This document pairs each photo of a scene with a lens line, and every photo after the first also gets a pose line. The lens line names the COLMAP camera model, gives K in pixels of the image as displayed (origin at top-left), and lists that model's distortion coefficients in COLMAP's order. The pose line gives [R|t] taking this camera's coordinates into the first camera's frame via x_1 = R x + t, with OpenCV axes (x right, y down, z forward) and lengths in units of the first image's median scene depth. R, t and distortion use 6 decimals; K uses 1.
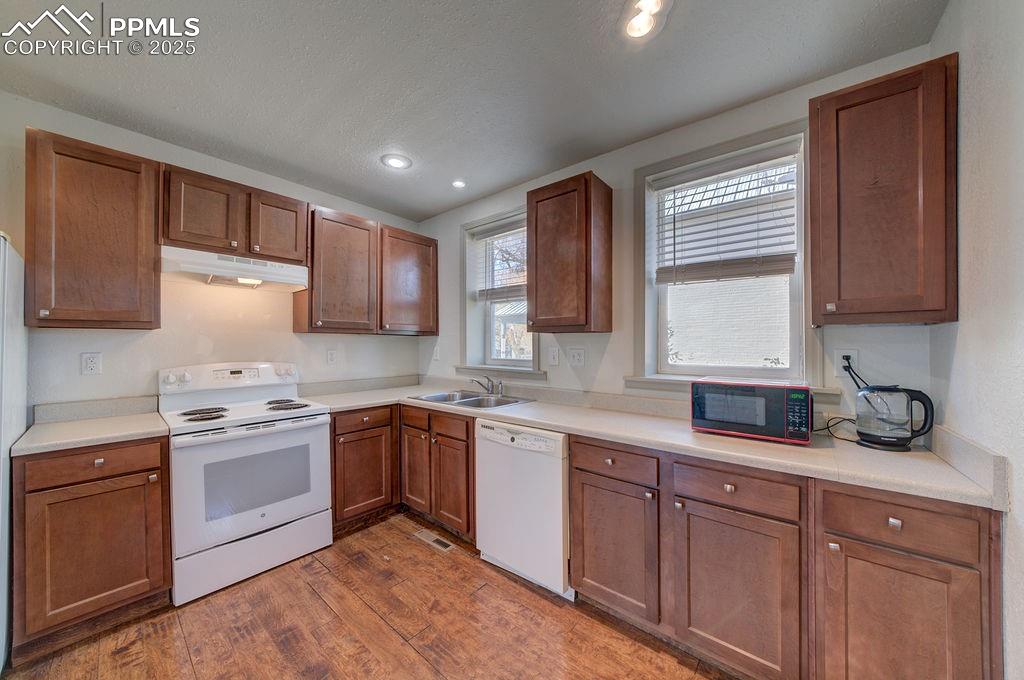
lens RADIAL K [[353.6, 0, 506.9], [0, 353.6, 345.0], [0, 0, 1]] dist [-0.020539, 0.000509]
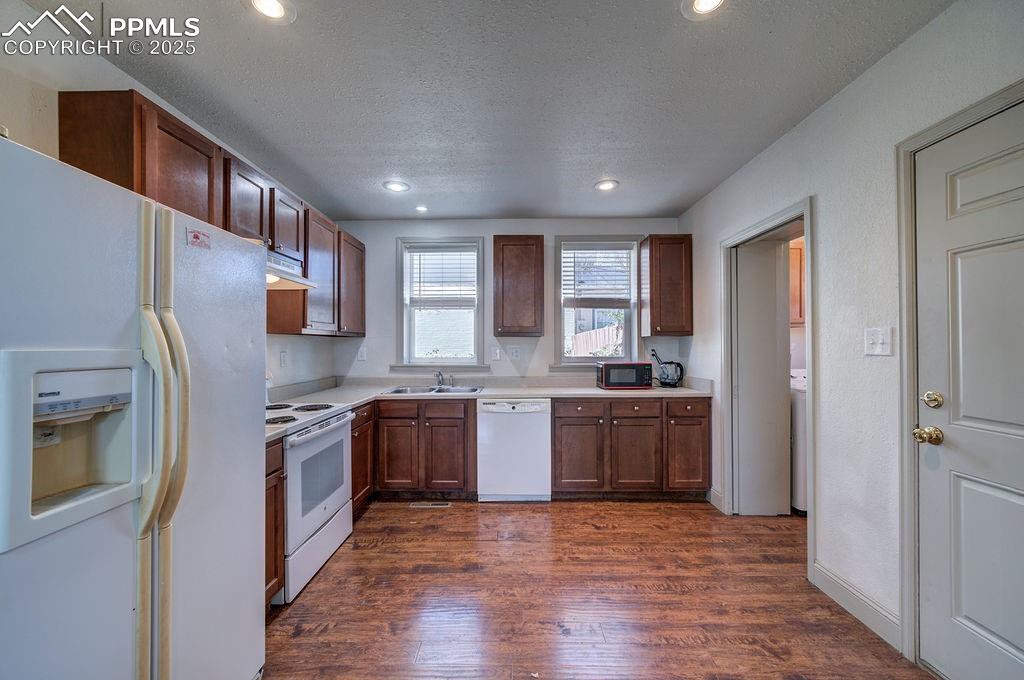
lens RADIAL K [[393.7, 0, 507.8], [0, 393.7, 345.0], [0, 0, 1]] dist [-0.009505, -0.000046]
pose [[0.773503, -0.005476, 0.633769, -0.978355], [0.004975, 0.999984, 0.002569, -0.005899], [-0.633773, 0.001166, 0.773518, -0.260946]]
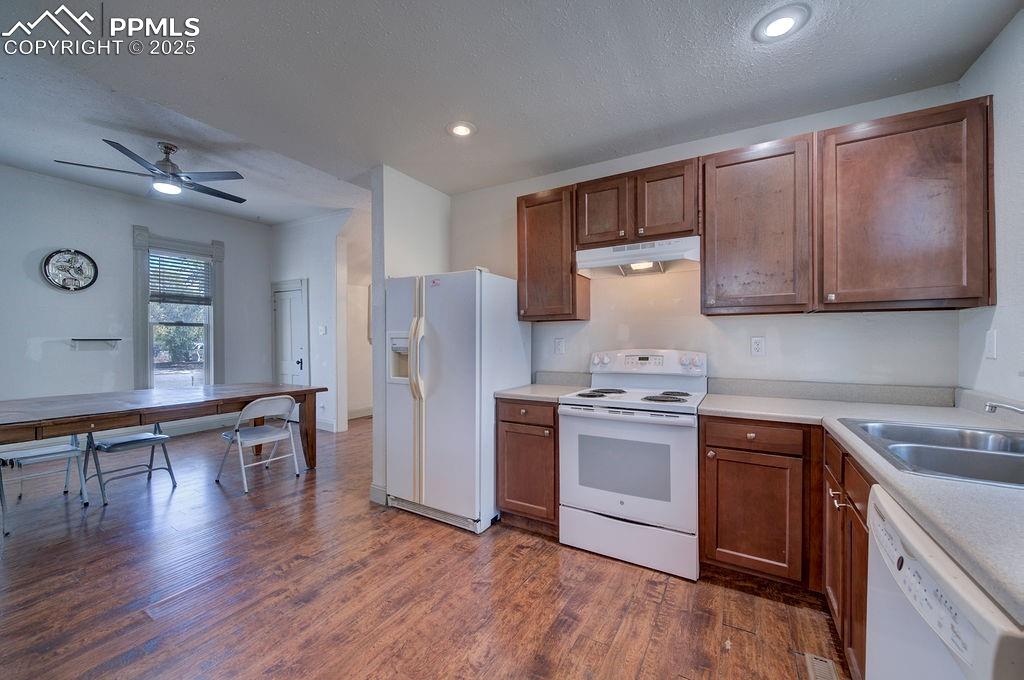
lens RADIAL K [[393.7, 0, 507.8], [0, 393.7, 345.0], [0, 0, 1]] dist [-0.009505, -0.000046]
pose [[0.159215, 0.011849, -0.987173, 0.326768], [0.004182, 0.999911, 0.012676, 0.025848], [0.987235, -0.006146, 0.159151, 0.486255]]
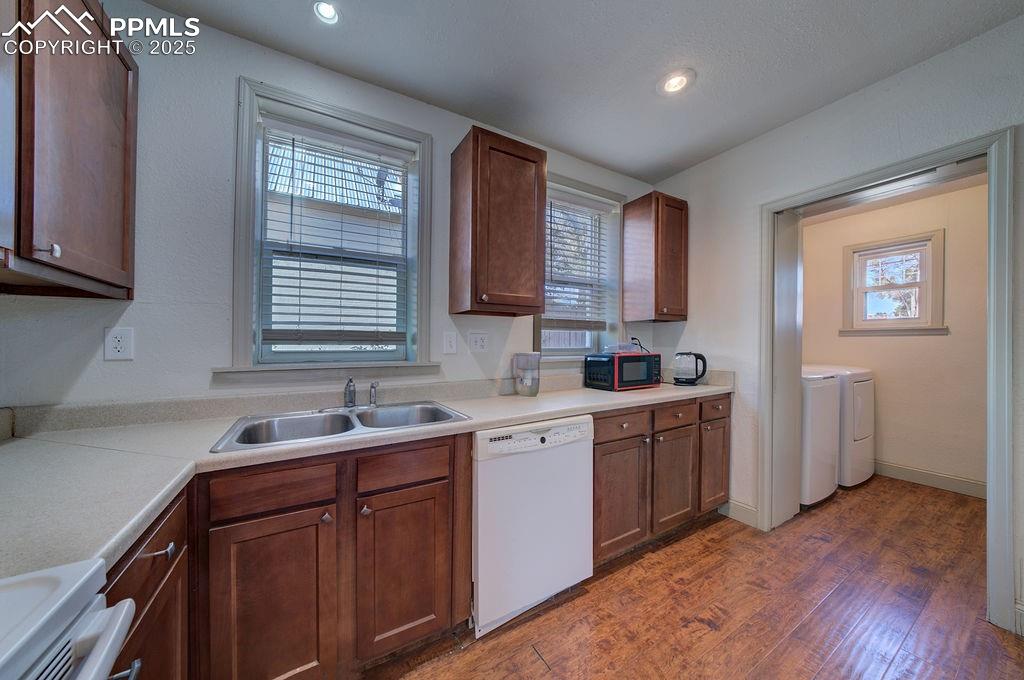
lens RADIAL K [[341.0, 0, 515.8], [0, 341.0, 344.6], [0, 0, 1]] dist [-0.011936, -0.000042]
pose [[0.324870, -0.007420, 0.945730, -0.676828], [0.004204, 0.999971, 0.006401, 0.039842], [-0.945749, 0.001897, 0.324891, 0.737625]]
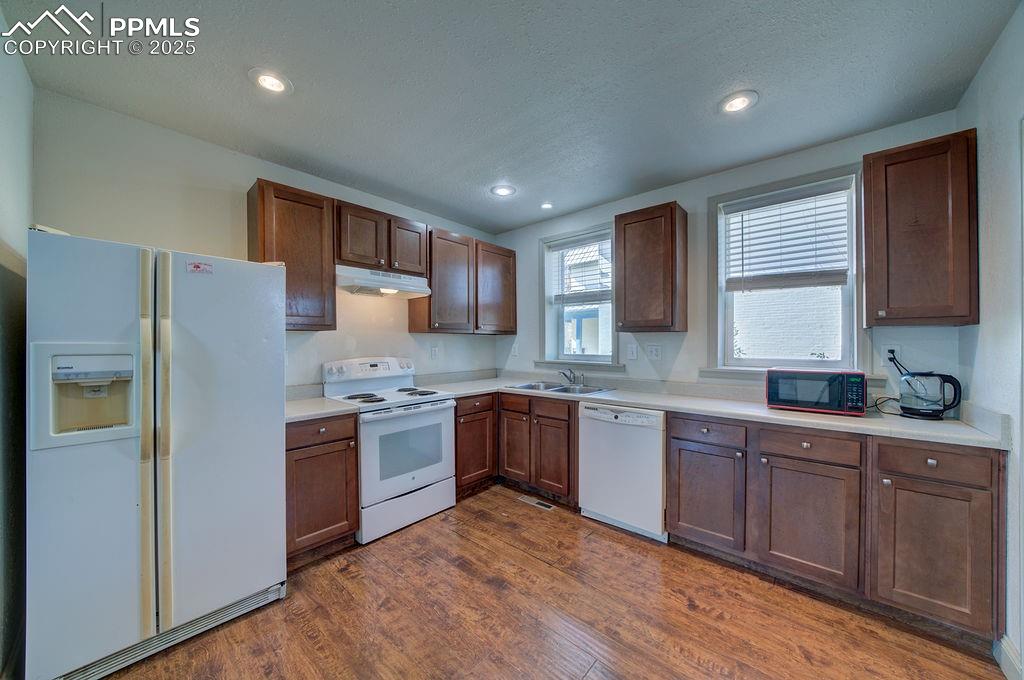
lens RADIAL K [[353.6, 0, 506.9], [0, 353.6, 345.0], [0, 0, 1]] dist [-0.020539, 0.000509]
pose [[0.999360, -0.003329, -0.035618, -0.299887], [0.003571, 0.999971, 0.006749, -0.000050], [0.035595, -0.006872, 0.999343, -0.247480]]
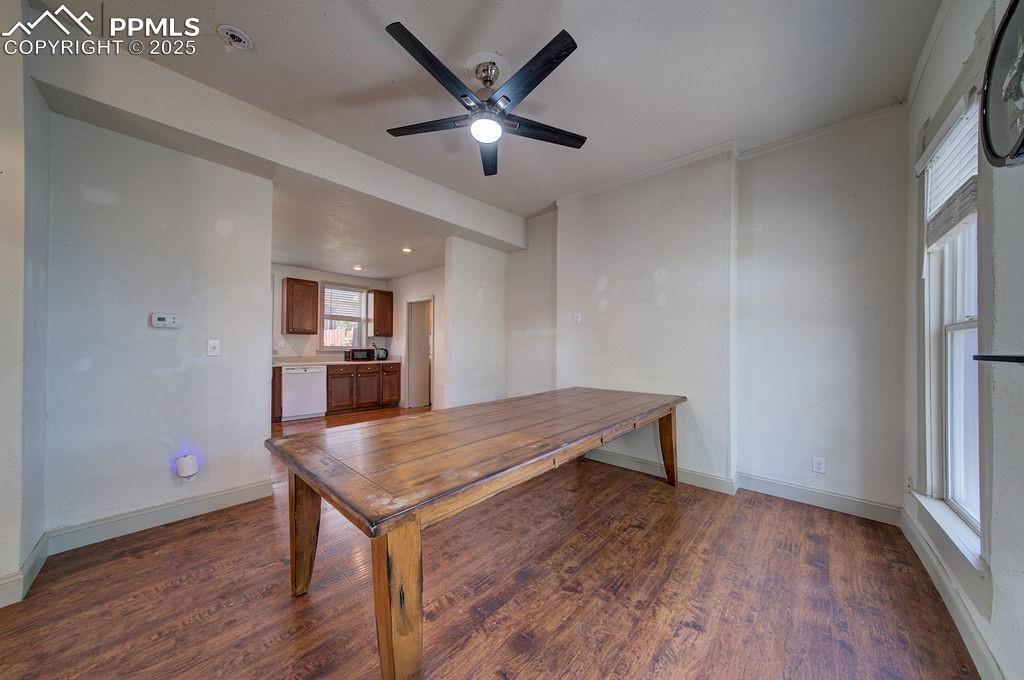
lens RADIAL K [[344.3, 0, 527.7], [0, 344.3, 343.7], [0, 0, 1]] dist [0.000845, 0.000003]
pose [[0.013242, 0.011073, 0.999851, -2.596087], [-0.011009, 0.999880, -0.010928, 0.051030], [-0.999852, -0.010863, 0.013362, -0.808031]]
